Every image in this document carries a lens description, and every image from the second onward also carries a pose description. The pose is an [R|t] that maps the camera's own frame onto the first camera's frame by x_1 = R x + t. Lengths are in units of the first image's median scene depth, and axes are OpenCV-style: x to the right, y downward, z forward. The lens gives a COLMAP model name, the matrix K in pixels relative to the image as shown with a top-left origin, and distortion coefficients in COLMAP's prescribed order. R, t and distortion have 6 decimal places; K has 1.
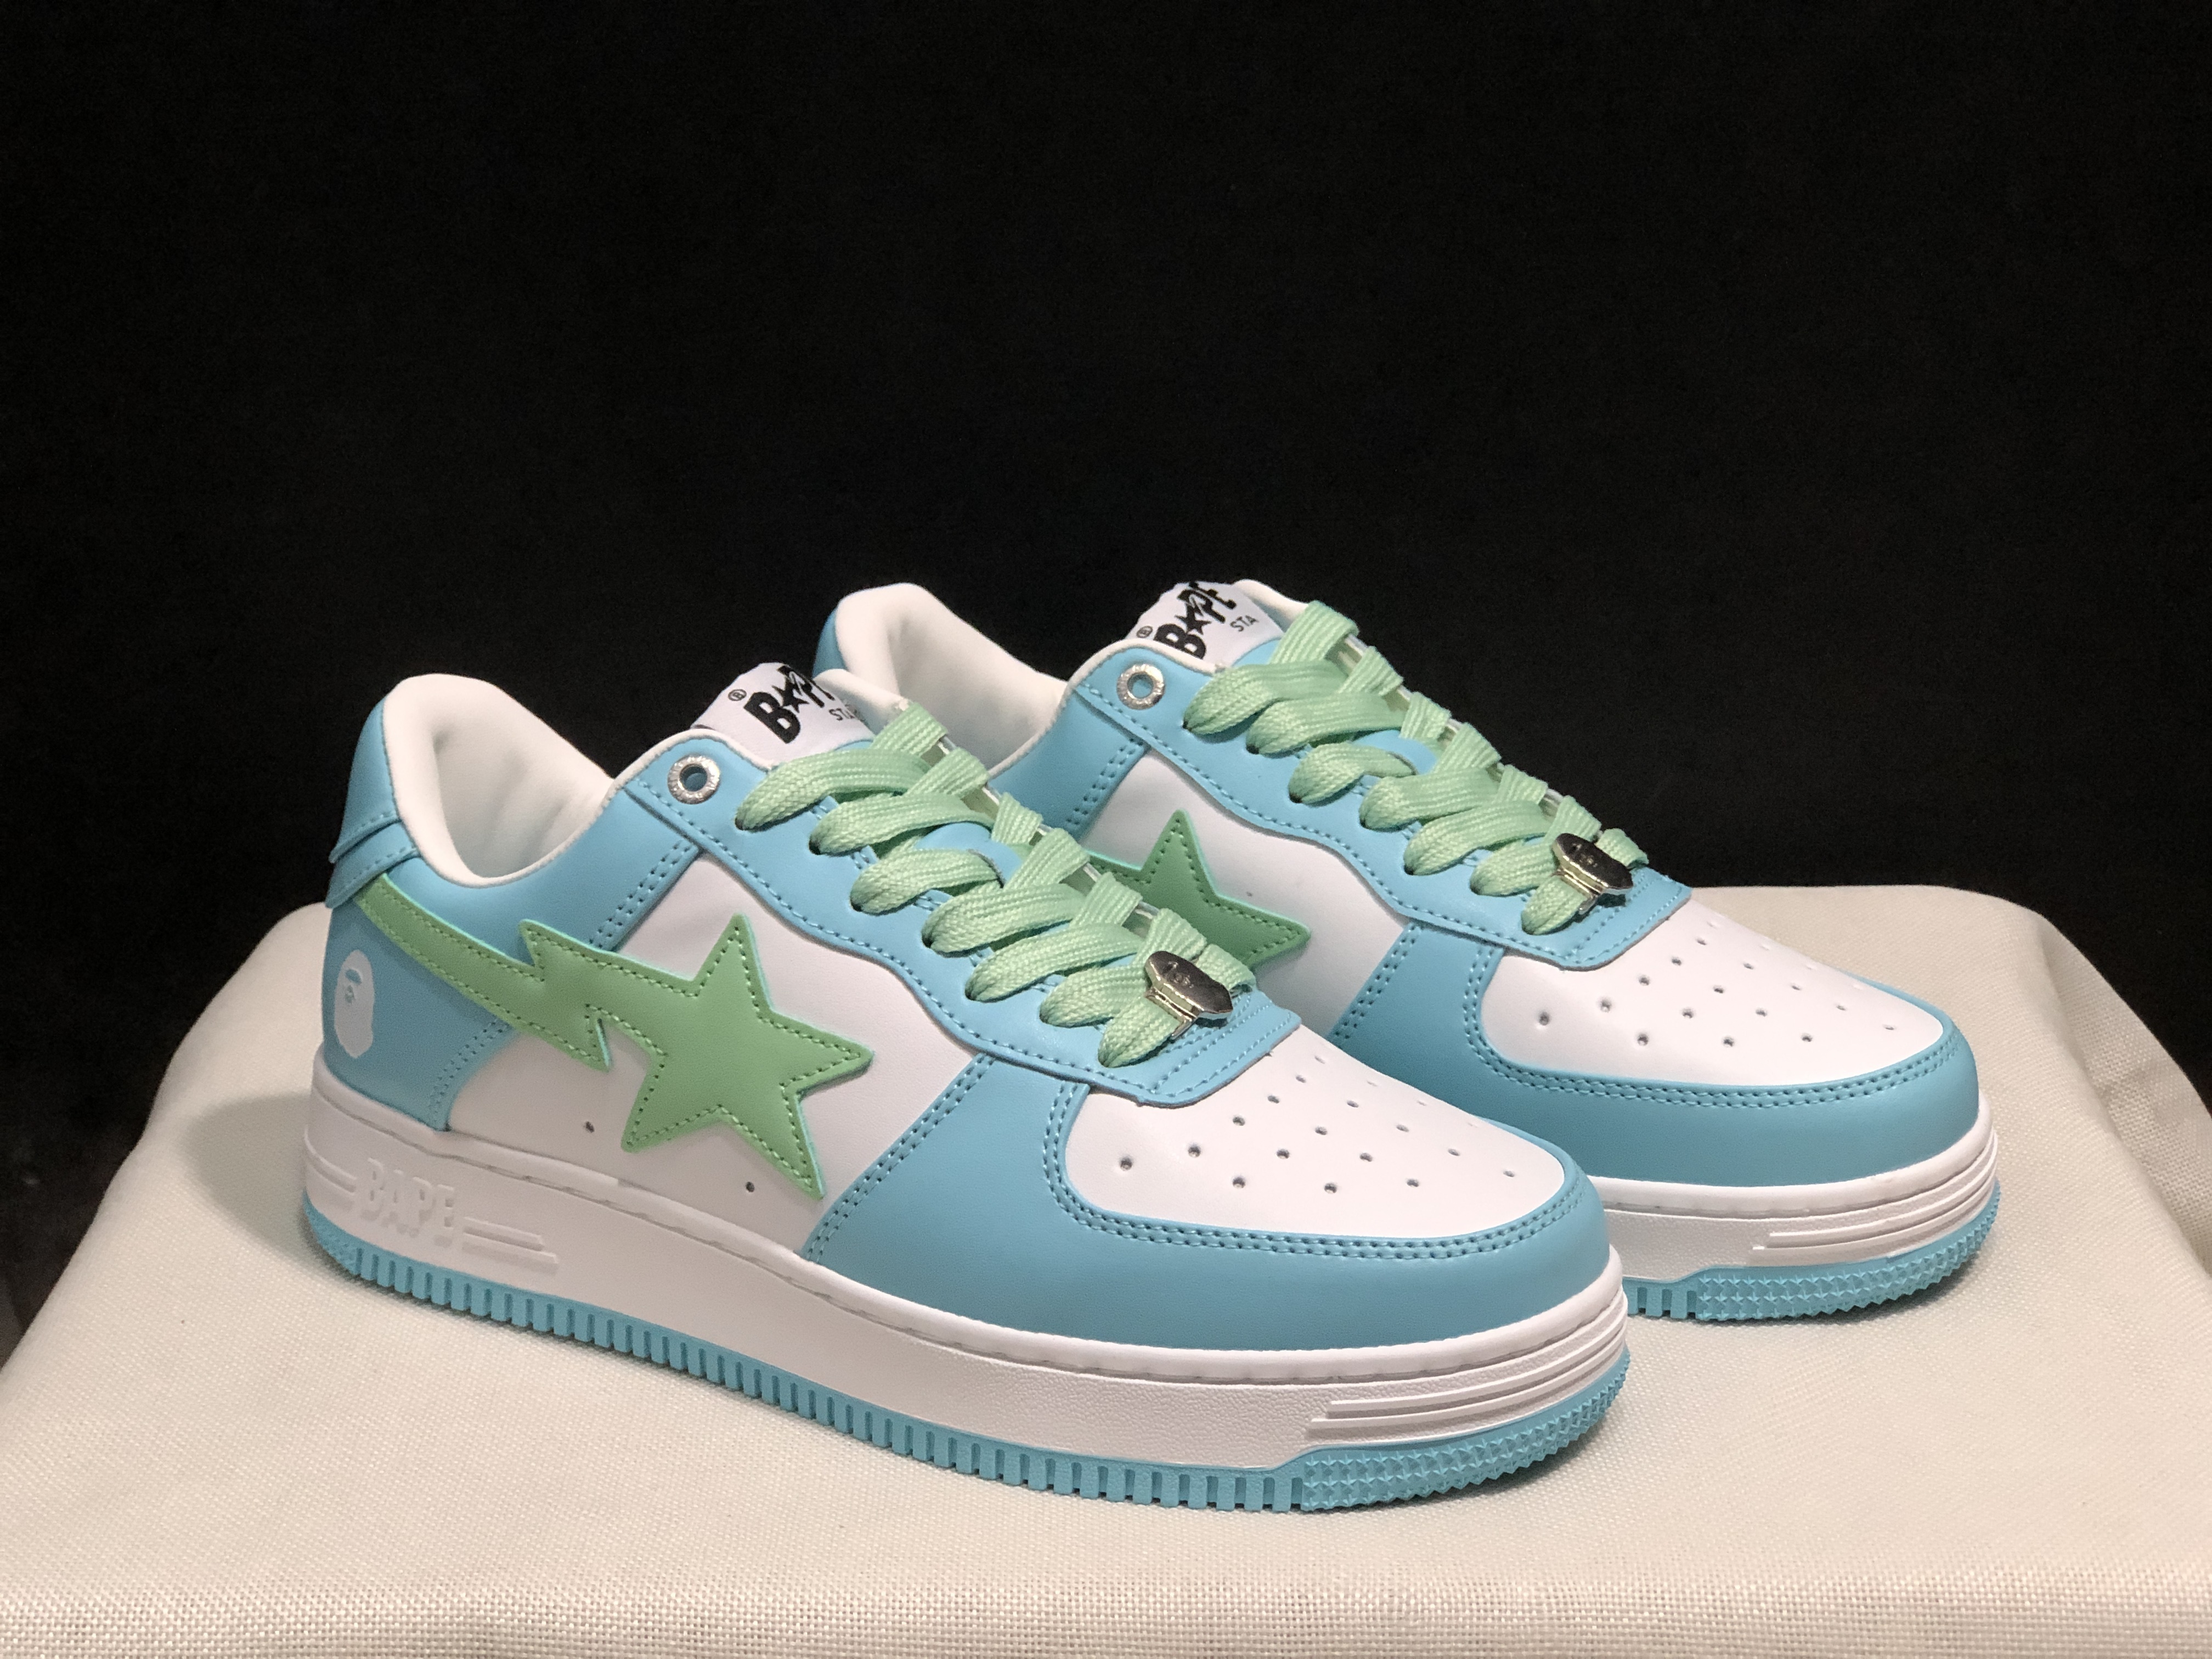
lens RADIAL K [[3896.1, 0, 1106.0], [0, 3896.1, 829.5], [0, 0, 1]] dist [-0.290998, 4.207008]
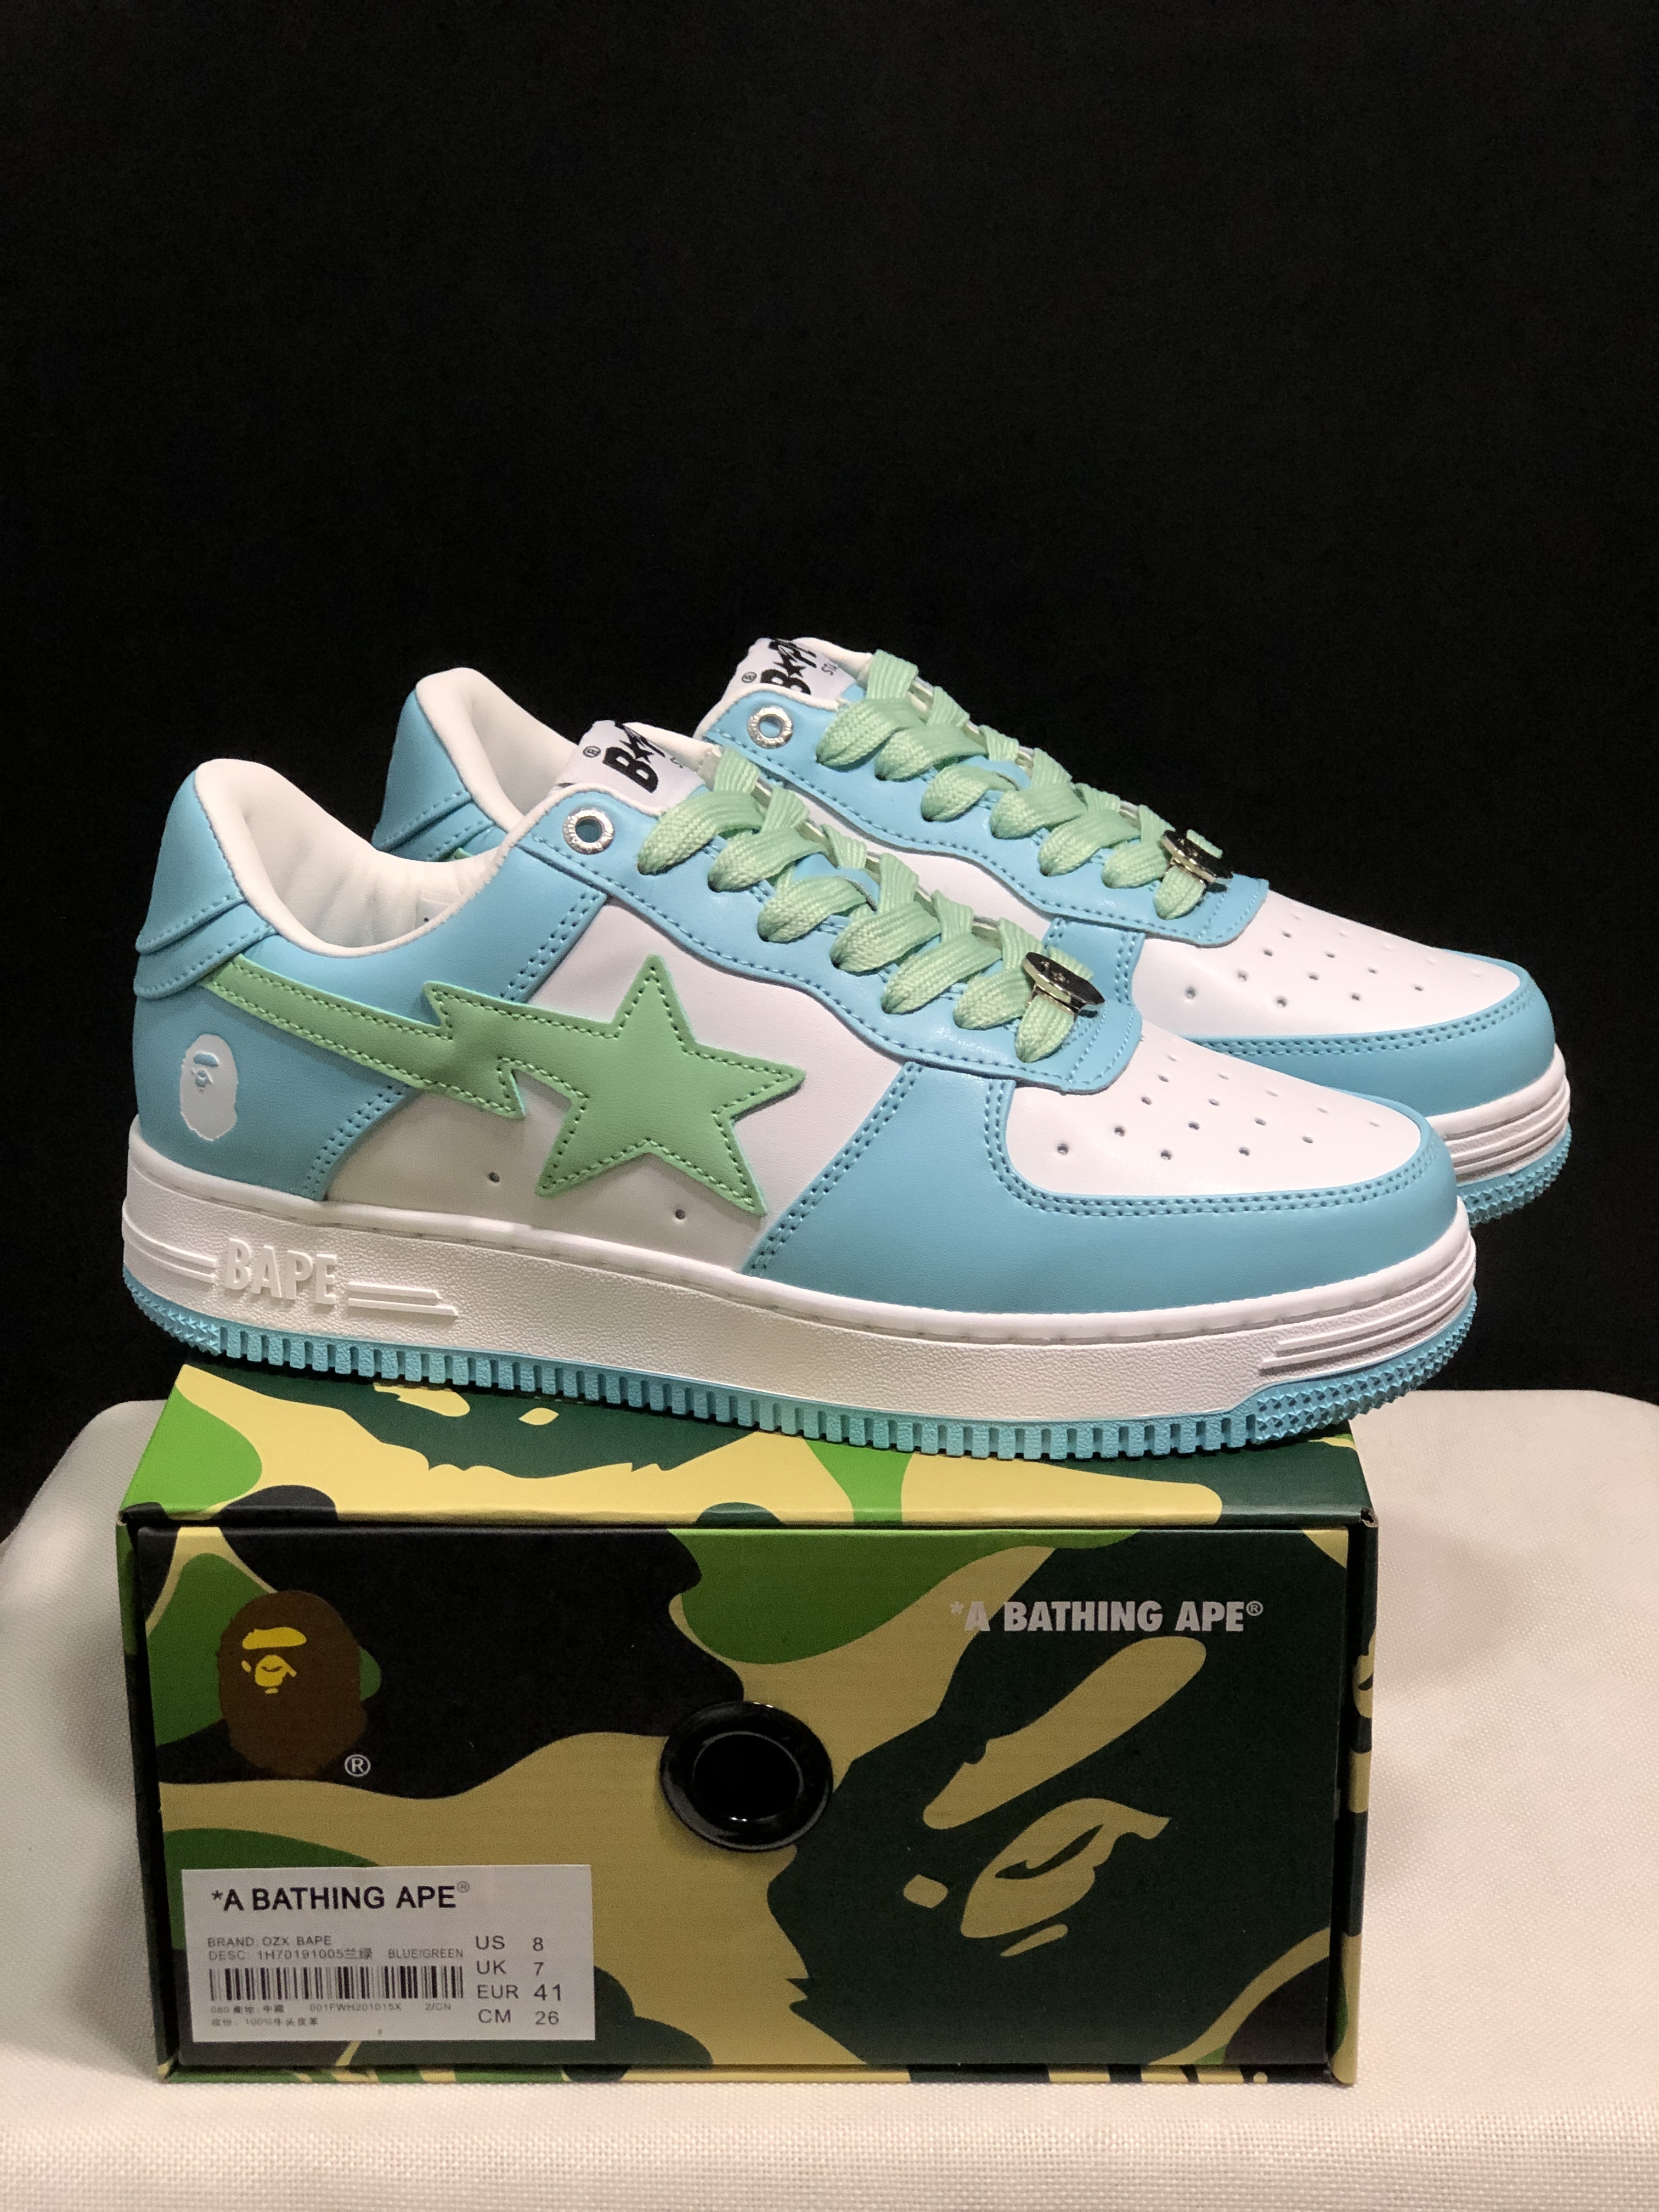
lens RADIAL K [[3896.1, 0, 829.5], [0, 3896.1, 1106.0], [0, 0, 1]] dist [-0.290998, 4.207008]
pose [[0.954824, -0.096543, 0.281054, -0.347733], [0.085169, 0.994986, 0.052435, 0.011391], [-0.284707, -0.026129, 0.958259, -0.018655]]
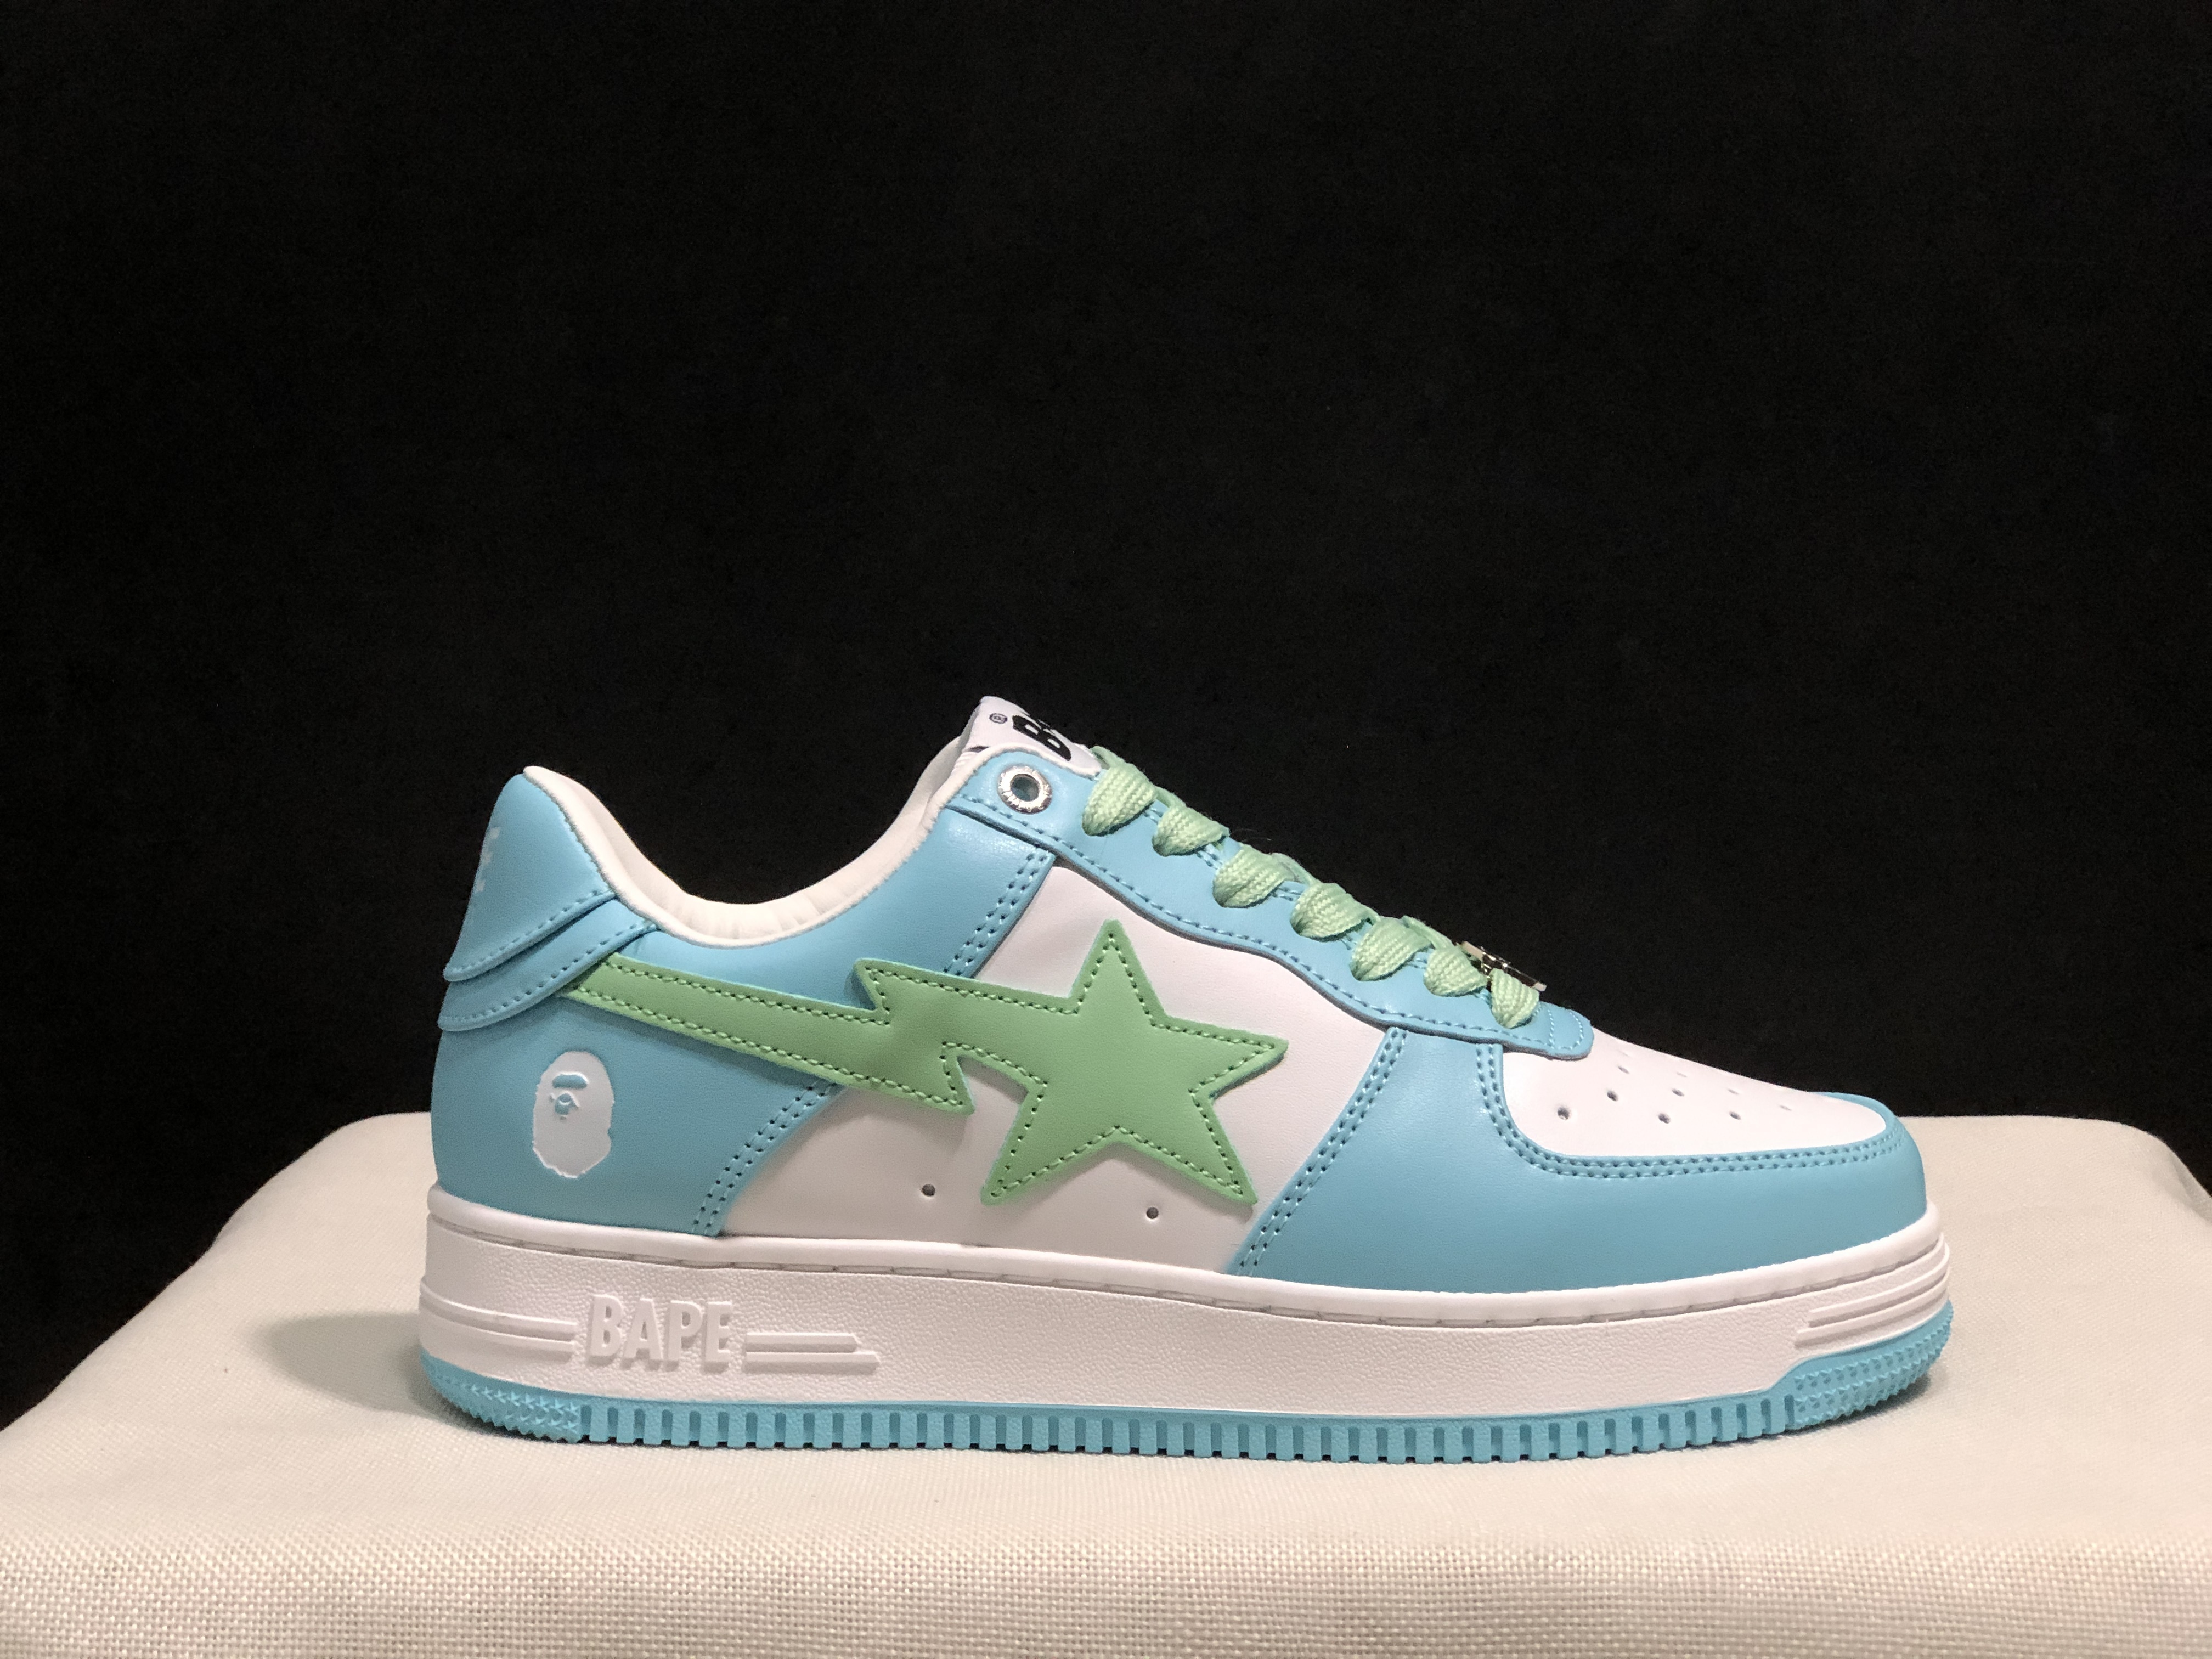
lens RADIAL K [[3896.1, 0, 1106.0], [0, 3896.1, 829.5], [0, 0, 1]] dist [-0.290998, 4.207008]
pose [[0.845117, -0.046287, 0.532574, -0.593963], [0.151009, 0.976341, -0.154774, 0.145528], [-0.512810, 0.211226, 0.832112, 0.215636]]
